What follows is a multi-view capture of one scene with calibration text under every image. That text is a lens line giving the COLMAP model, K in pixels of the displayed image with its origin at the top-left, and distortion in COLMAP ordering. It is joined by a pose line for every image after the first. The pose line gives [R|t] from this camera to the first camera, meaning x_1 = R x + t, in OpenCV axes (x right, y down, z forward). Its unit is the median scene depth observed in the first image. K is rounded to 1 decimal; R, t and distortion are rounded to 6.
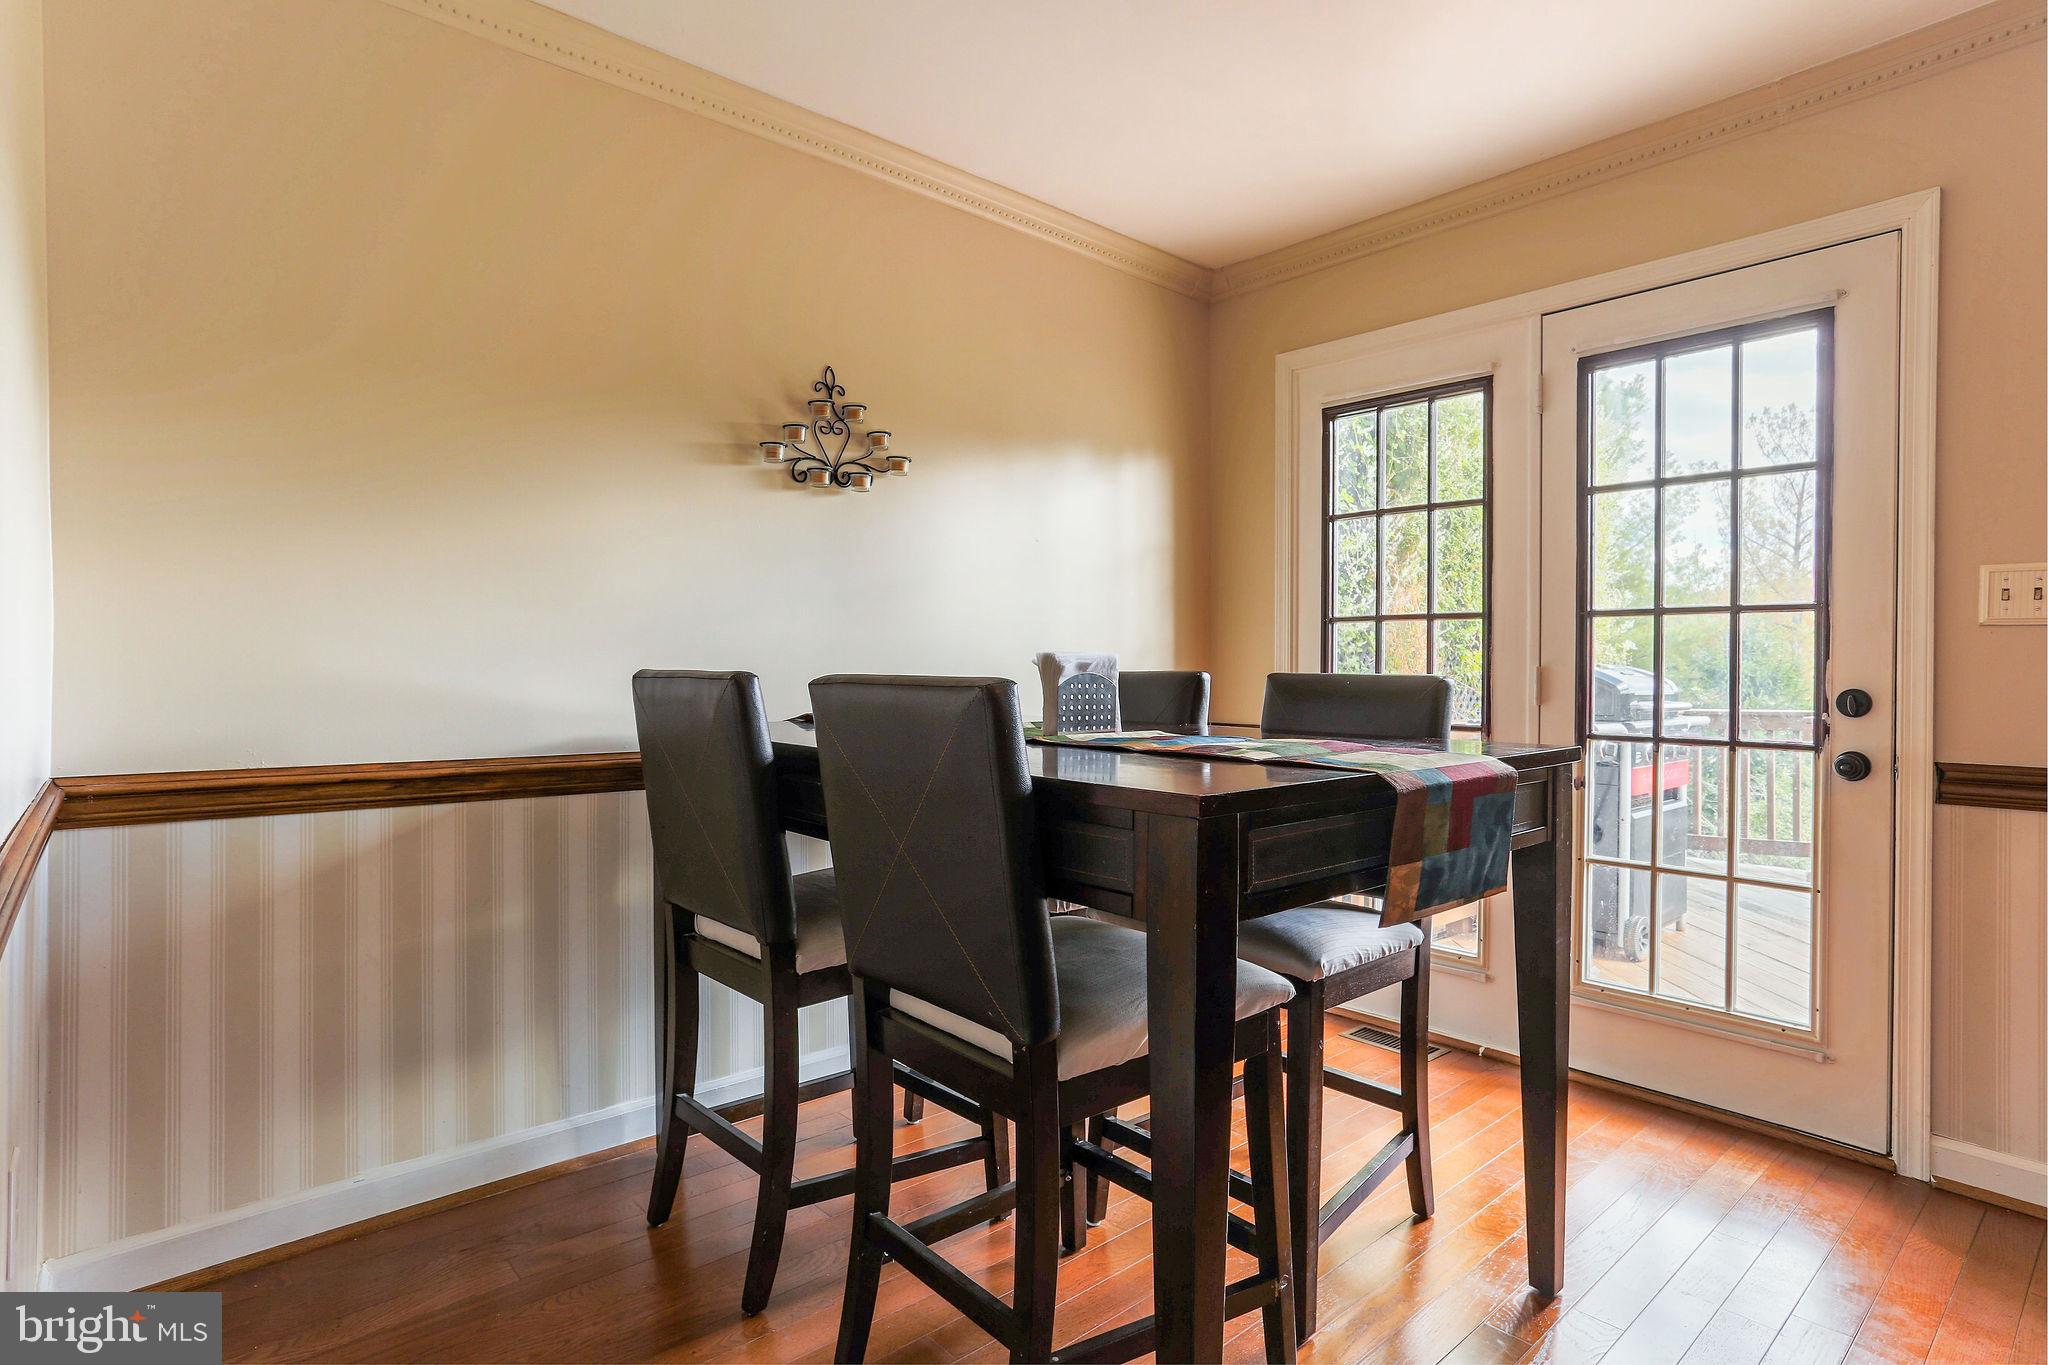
lens RADIAL K [[1049.6, 0, 1027.1], [0, 1049.6, 663.2], [0, 0, 1]] dist [-0.023575, 0.003100]
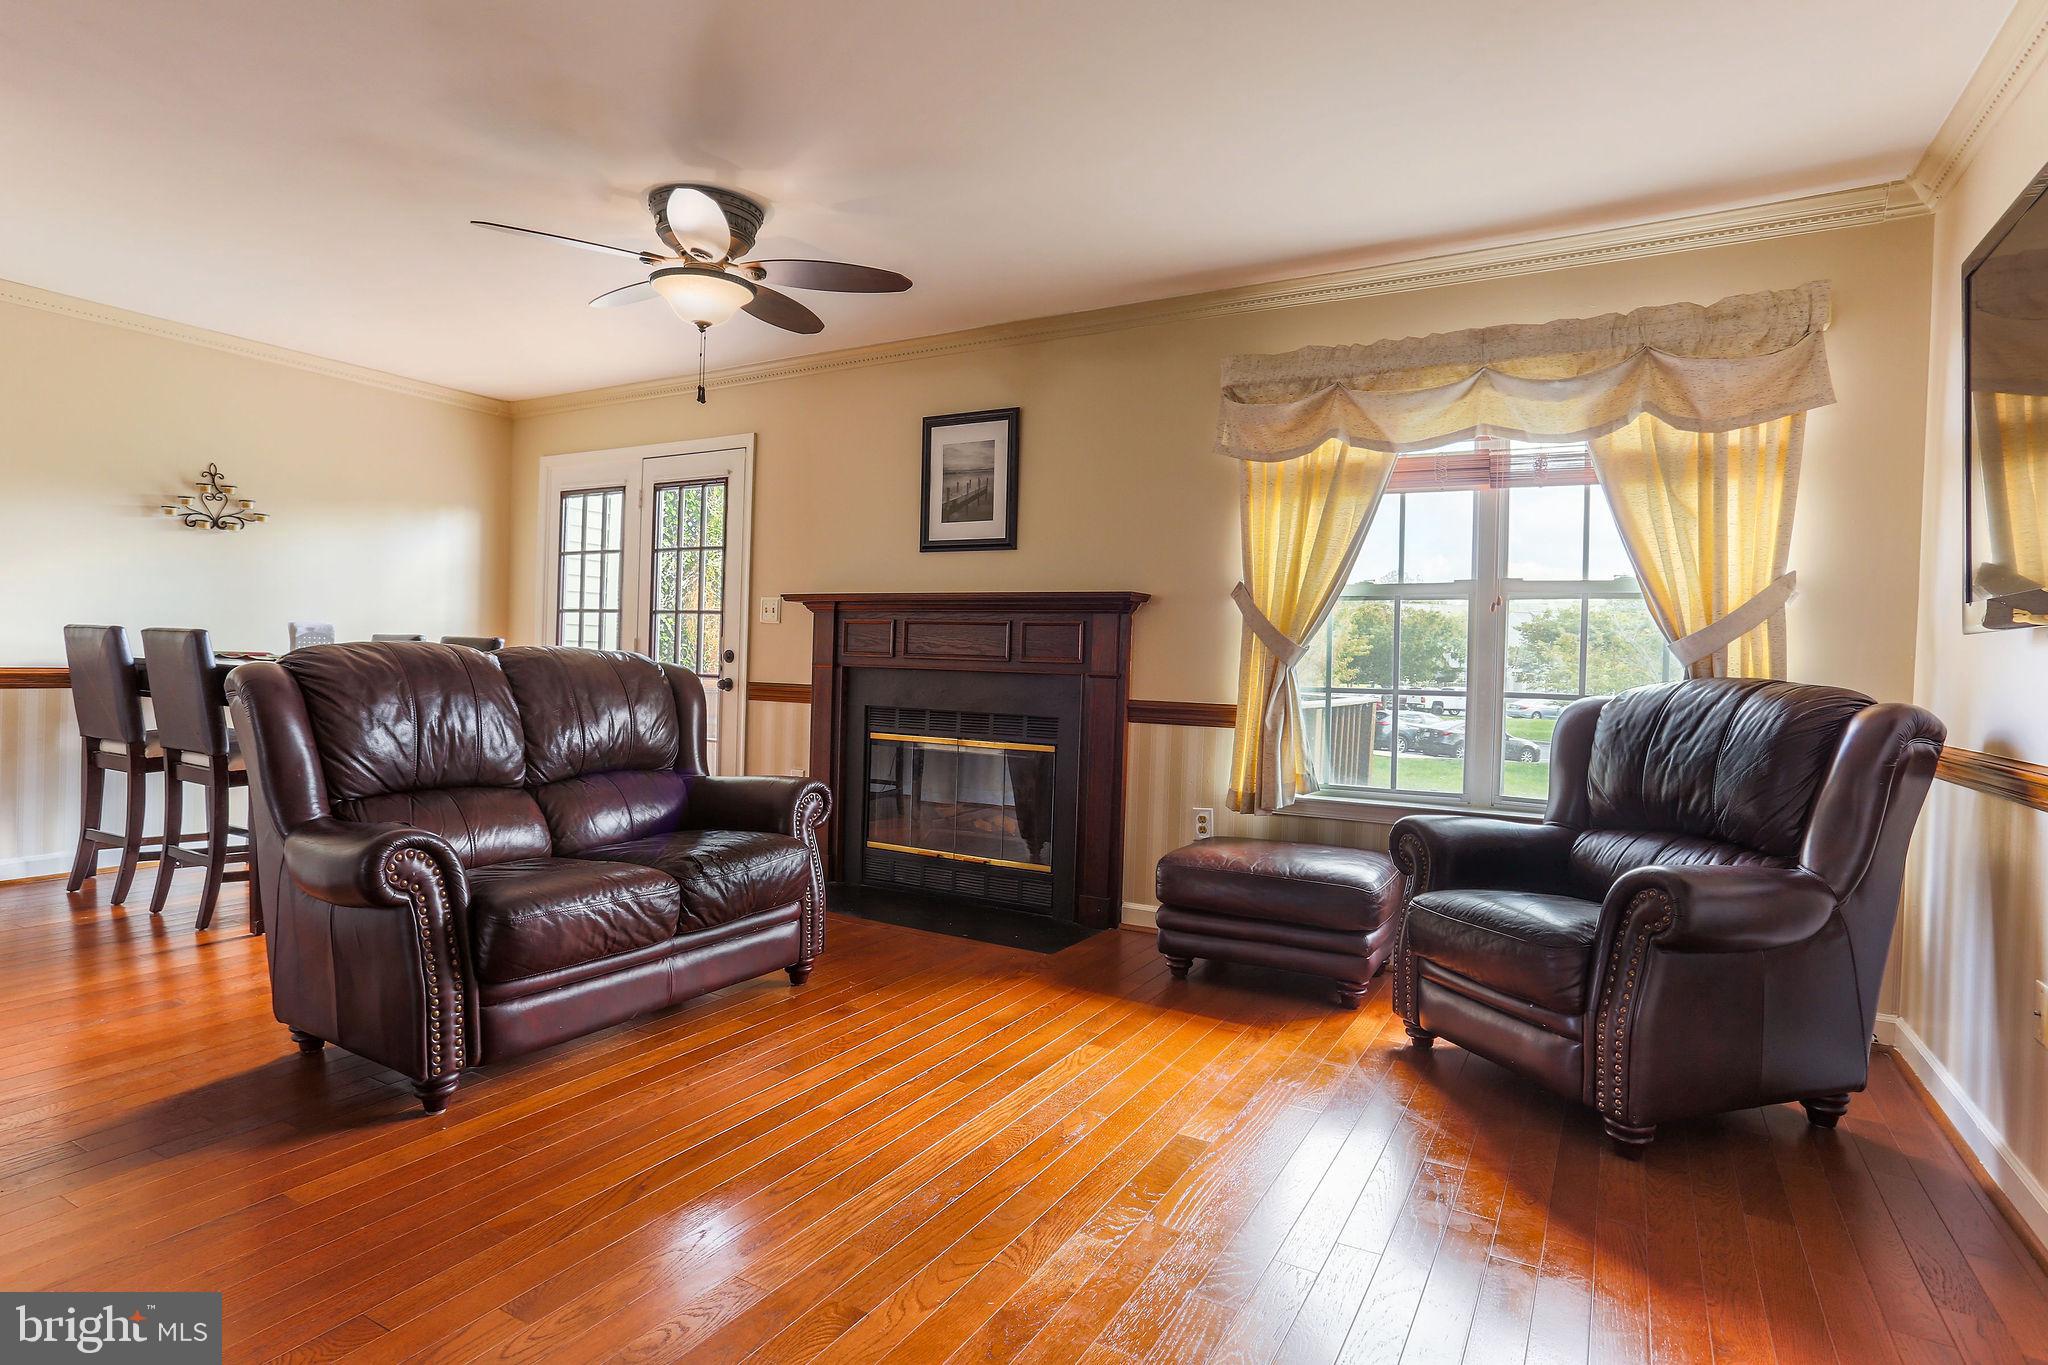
lens RADIAL K [[1049.6, 0, 1014.5], [0, 1049.6, 646.8], [0, 0, 1]] dist [-0.023575, 0.003100]
pose [[0.959155, 0.023054, 0.281938, 0.666036], [-0.022256, 0.999734, -0.006032, 0.016737], [-0.282003, -0.000489, 0.959414, -1.155276]]
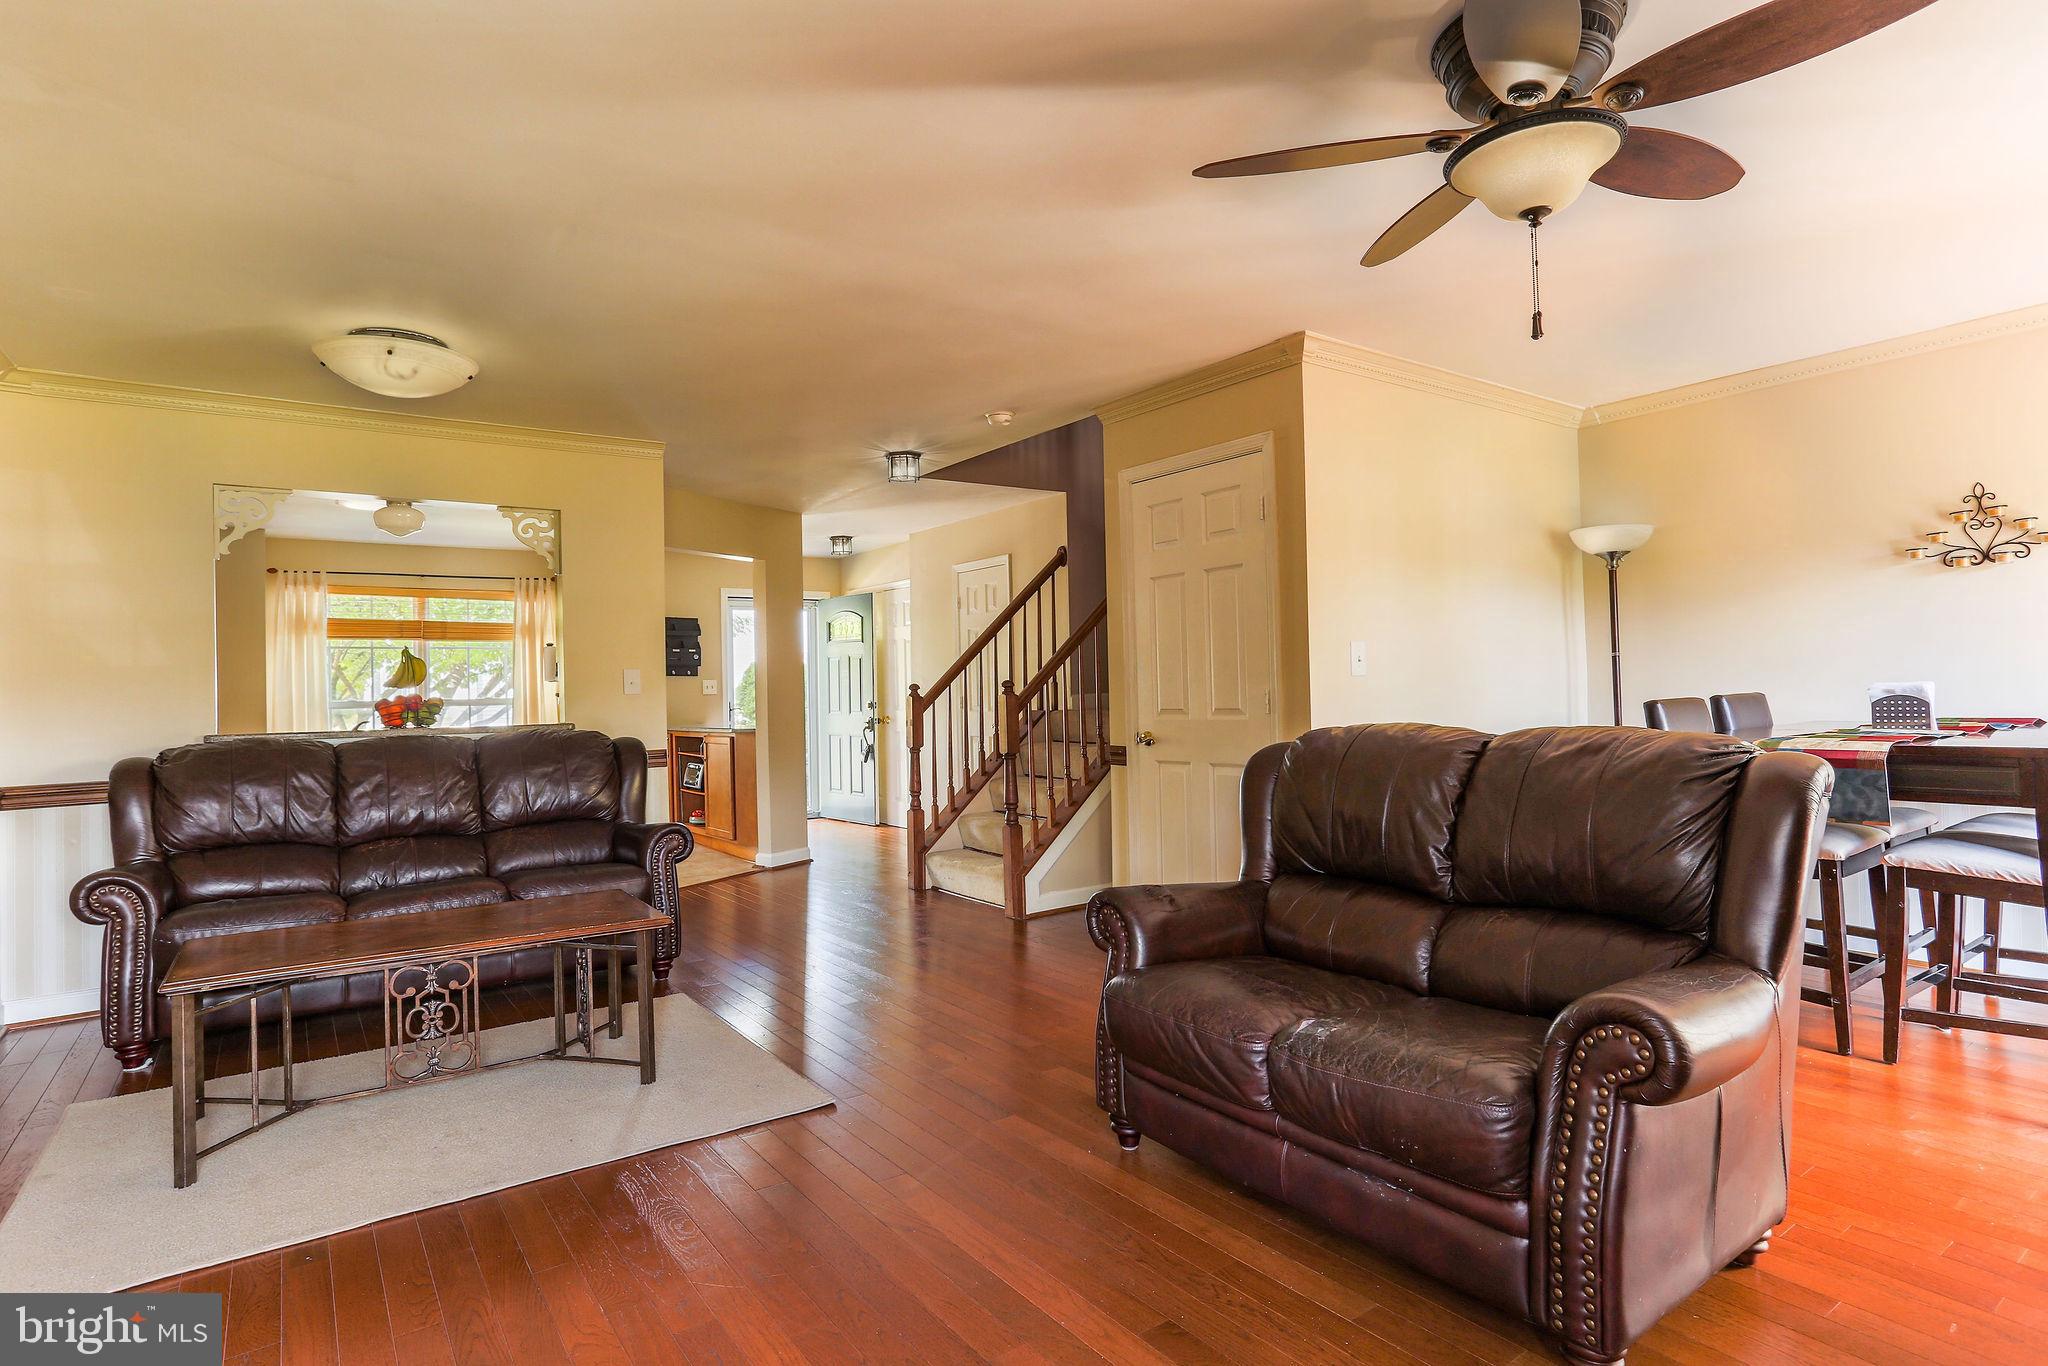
lens RADIAL K [[1049.6, 0, 1034.3], [0, 1049.6, 684.6], [0, 0, 1]] dist [-0.023575, 0.003100]
pose [[-0.117644, -0.001504, -0.993055, 1.444830], [0.021918, 0.999751, -0.004111, -0.023029], [0.992814, -0.022250, -0.117582, -0.157629]]
